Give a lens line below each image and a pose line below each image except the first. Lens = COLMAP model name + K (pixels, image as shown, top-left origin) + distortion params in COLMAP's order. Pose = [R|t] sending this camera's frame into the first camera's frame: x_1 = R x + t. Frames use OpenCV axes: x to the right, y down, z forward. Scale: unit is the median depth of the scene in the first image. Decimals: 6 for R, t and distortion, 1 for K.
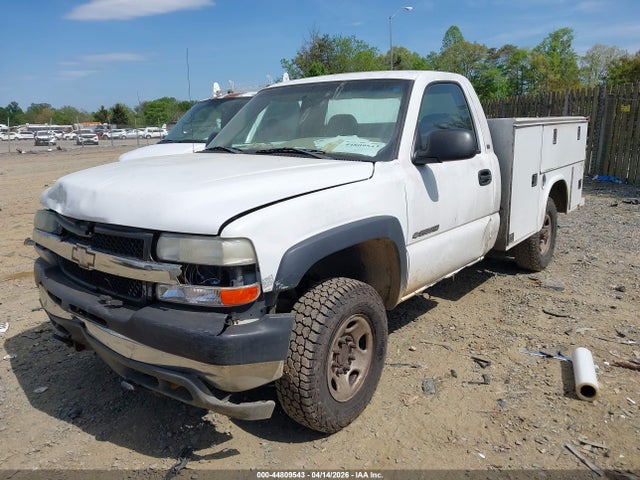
lens RADIAL K [[498.4, 0, 320.9], [0, 498.4, 235.4], [0, 0, 1]] dist [0.061419, -0.116401]
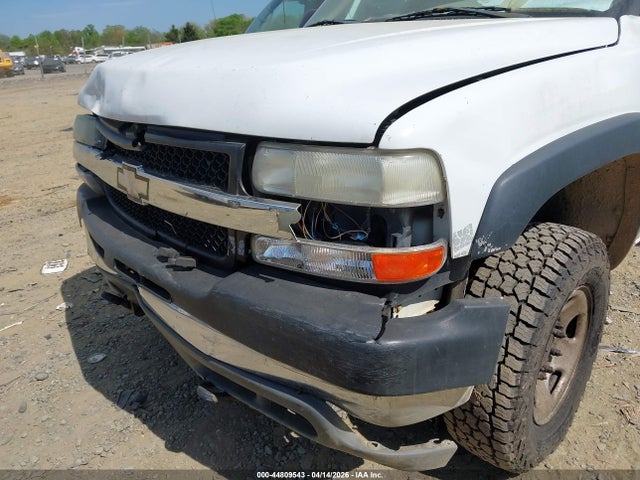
lens RADIAL K [[498.4, 0, 320.9], [0, 498.4, 235.4], [0, 0, 1]] dist [0.061419, -0.116401]
pose [[0.990526, 0.023698, -0.135265, -0.166514], [-0.003053, 0.988555, 0.150833, 0.012267], [0.137291, -0.148991, 0.979261, 0.439144]]
